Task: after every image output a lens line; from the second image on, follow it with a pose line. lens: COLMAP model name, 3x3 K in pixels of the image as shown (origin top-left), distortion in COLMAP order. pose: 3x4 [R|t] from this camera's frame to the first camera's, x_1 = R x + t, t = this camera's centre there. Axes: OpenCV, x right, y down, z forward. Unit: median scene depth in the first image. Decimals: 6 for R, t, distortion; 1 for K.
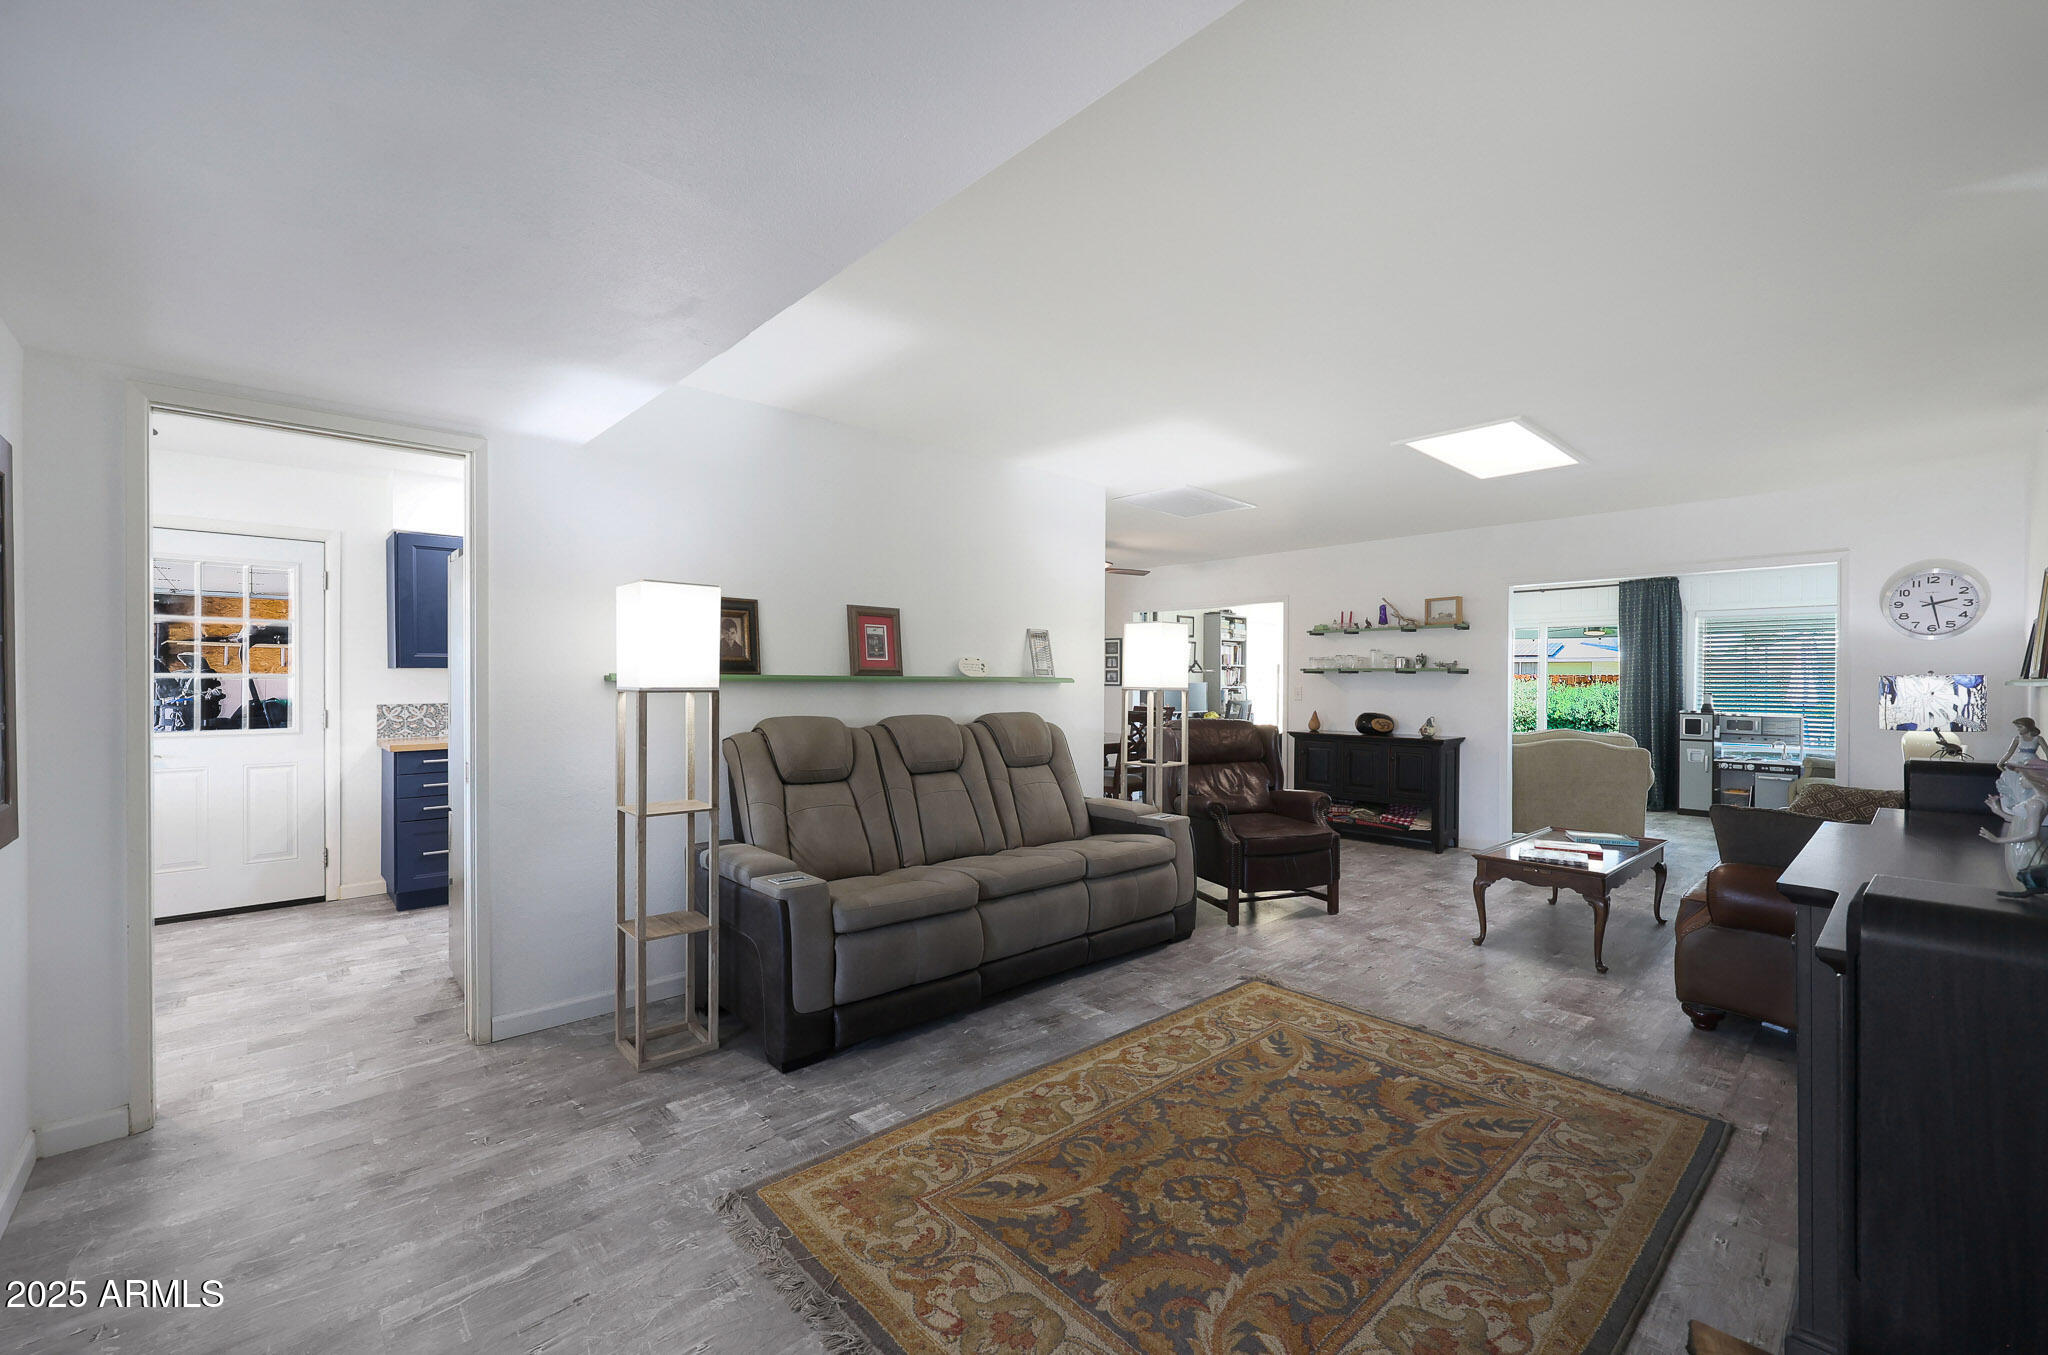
lens RADIAL K [[835.1, 0, 1027.3], [0, 835.1, 678.8], [0, 0, 1]] dist [0.001937, 0.000115]
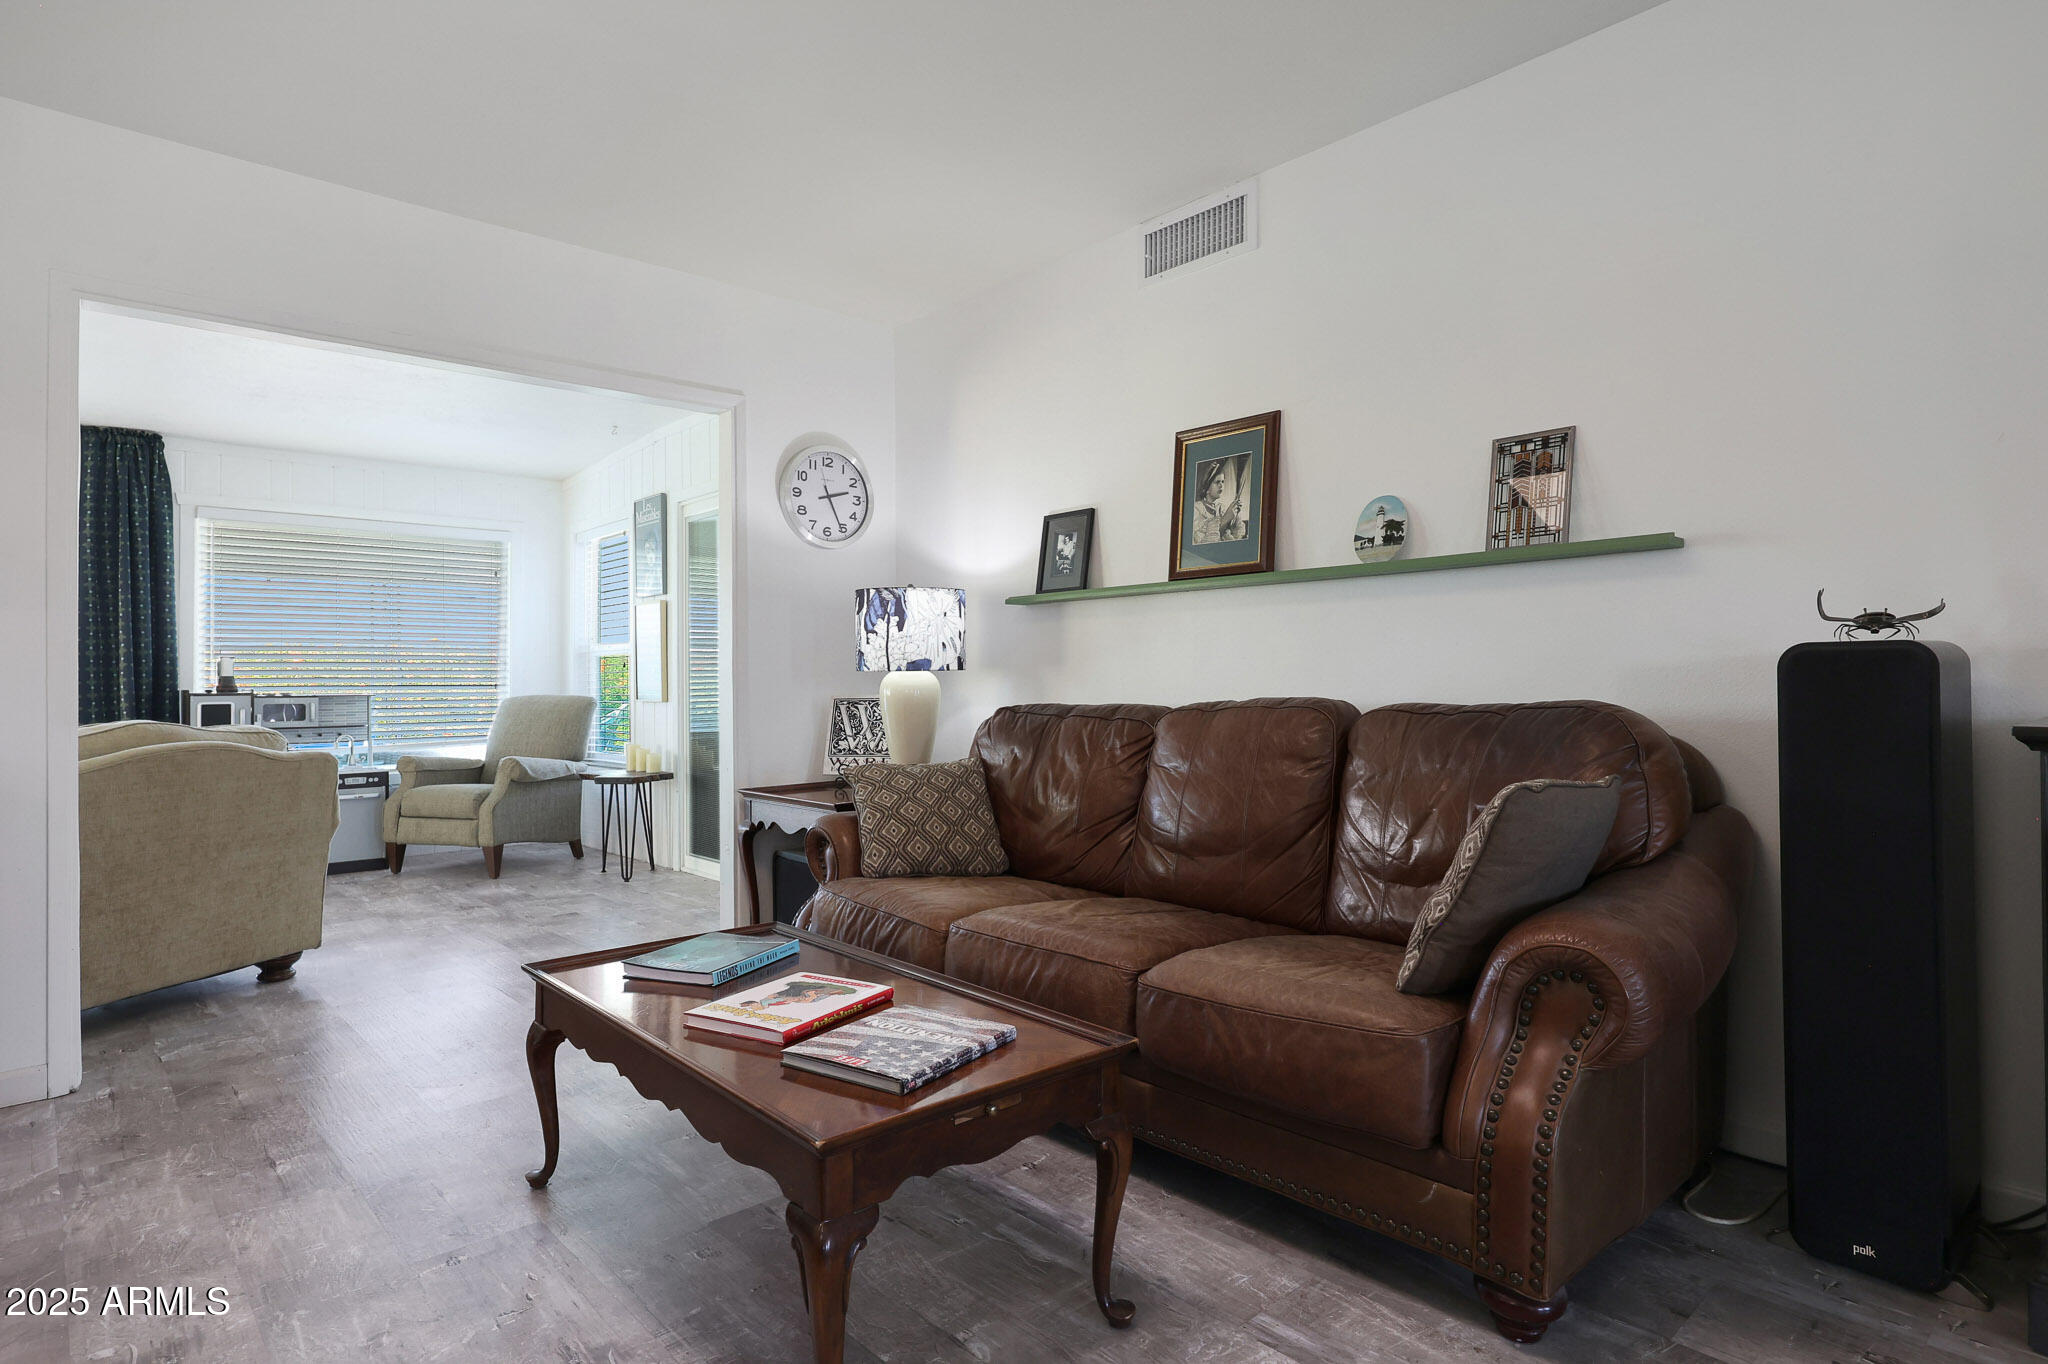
lens RADIAL K [[1113.3, 0, 1027.1], [0, 1113.3, 686.0], [0, 0, 1]] dist [0.003924, 0.000323]
pose [[0.003816, -0.006776, 0.999970, 0.159875], [0.009434, 0.999933, 0.006739, 0.062552], [-0.999948, 0.009408, 0.003879, 0.831257]]
